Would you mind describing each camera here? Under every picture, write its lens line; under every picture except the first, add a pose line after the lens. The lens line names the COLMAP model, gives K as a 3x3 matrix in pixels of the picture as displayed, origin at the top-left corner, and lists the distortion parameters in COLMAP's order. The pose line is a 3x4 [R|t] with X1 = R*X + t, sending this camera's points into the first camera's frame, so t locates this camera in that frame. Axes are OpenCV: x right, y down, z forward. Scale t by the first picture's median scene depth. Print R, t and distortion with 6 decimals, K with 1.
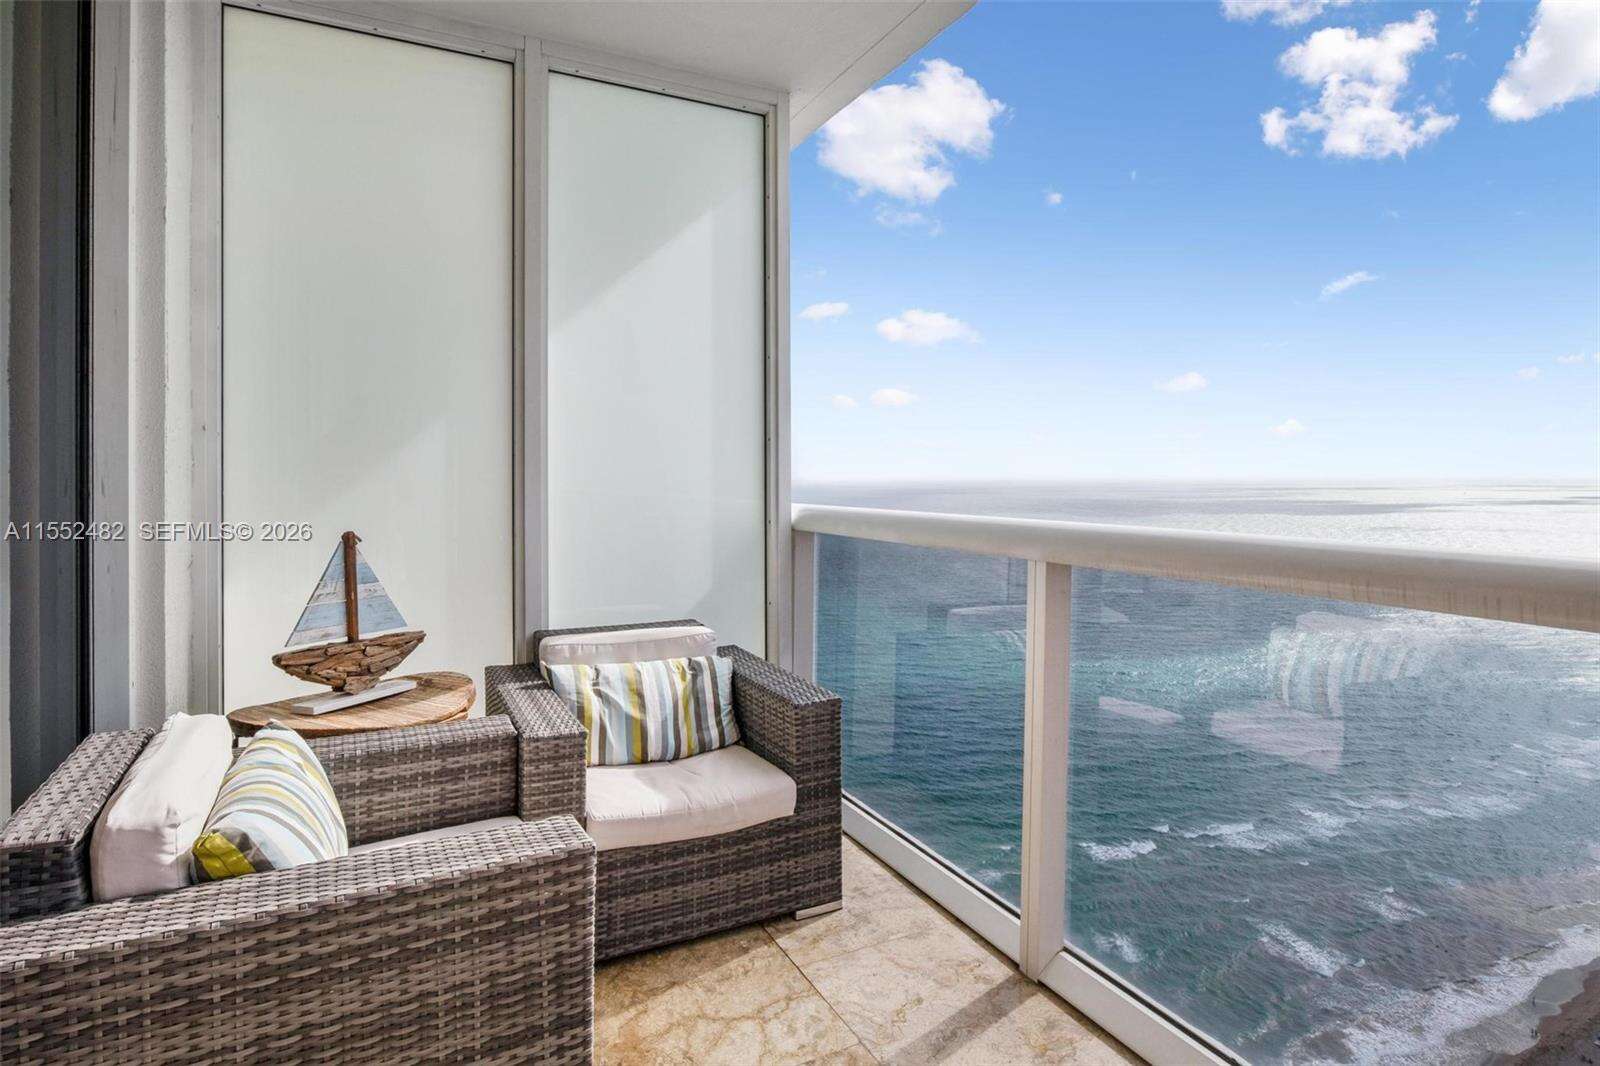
lens RADIAL K [[820.1, 0, 806.7], [0, 820.1, 496.8], [0, 0, 1]] dist [-0.003723, 0.000871]
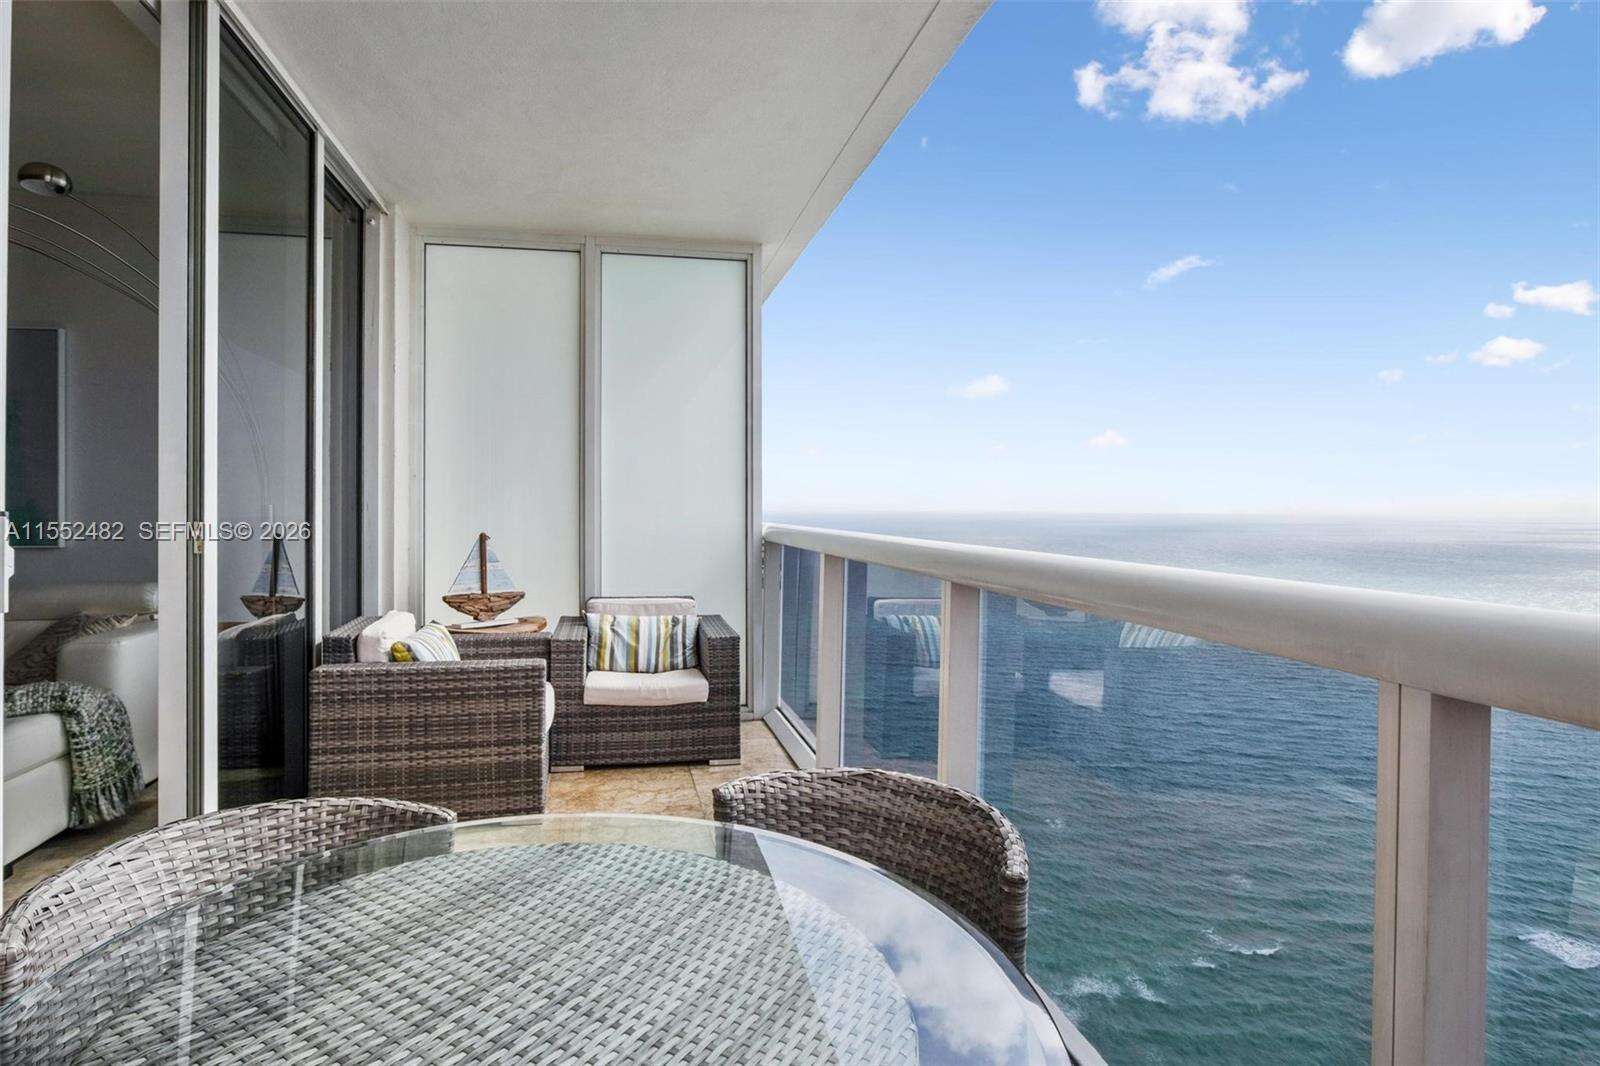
lens RADIAL K [[879.3, 0, 800.0], [0, 879.3, 533.0], [0, 0, 1]] dist [0.002643, 0.000966]
pose [[0.962586, 0.010009, -0.270792, 0.652062], [-0.008680, 0.999944, 0.006107, 0.024733], [0.270838, -0.003528, 0.962619, -0.692856]]
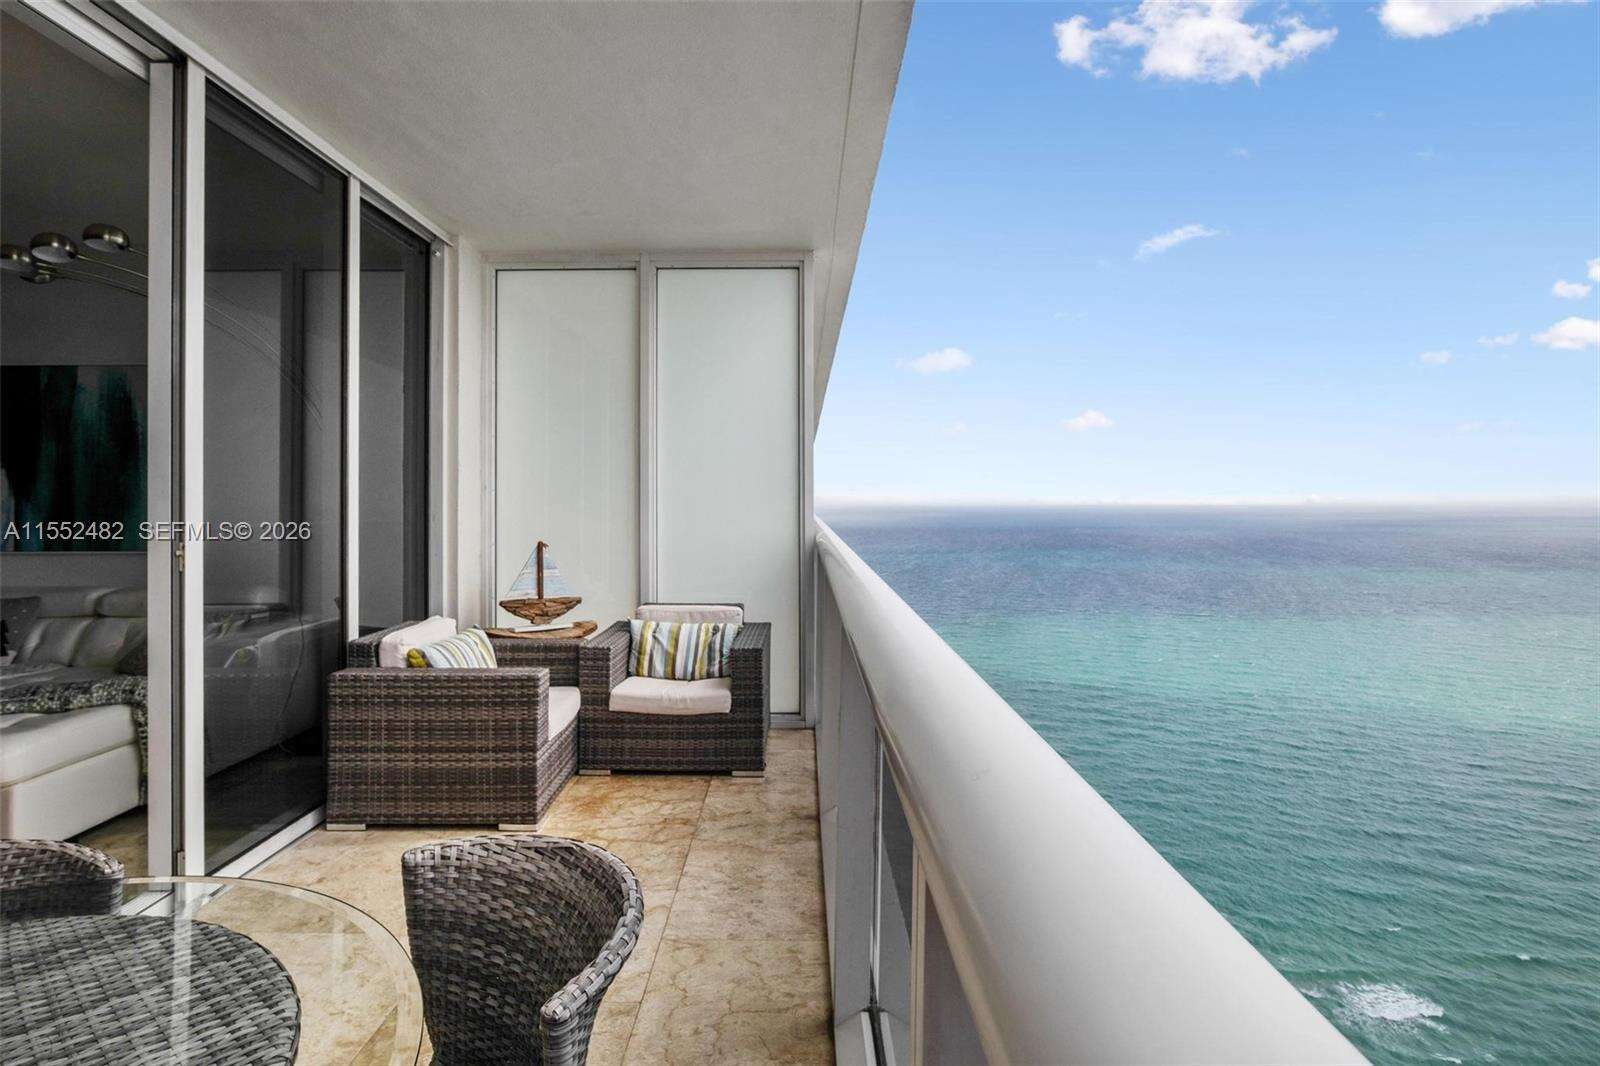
lens RADIAL K [[848.0, 0, 821.9], [0, 848.0, 526.8], [0, 0, 1]] dist [-0.002098, 0.000987]
pose [[0.889250, 0.010811, -0.457295, 0.942713], [-0.007563, 0.999932, 0.008931, -0.014231], [0.457360, -0.004483, 0.889270, -0.466295]]
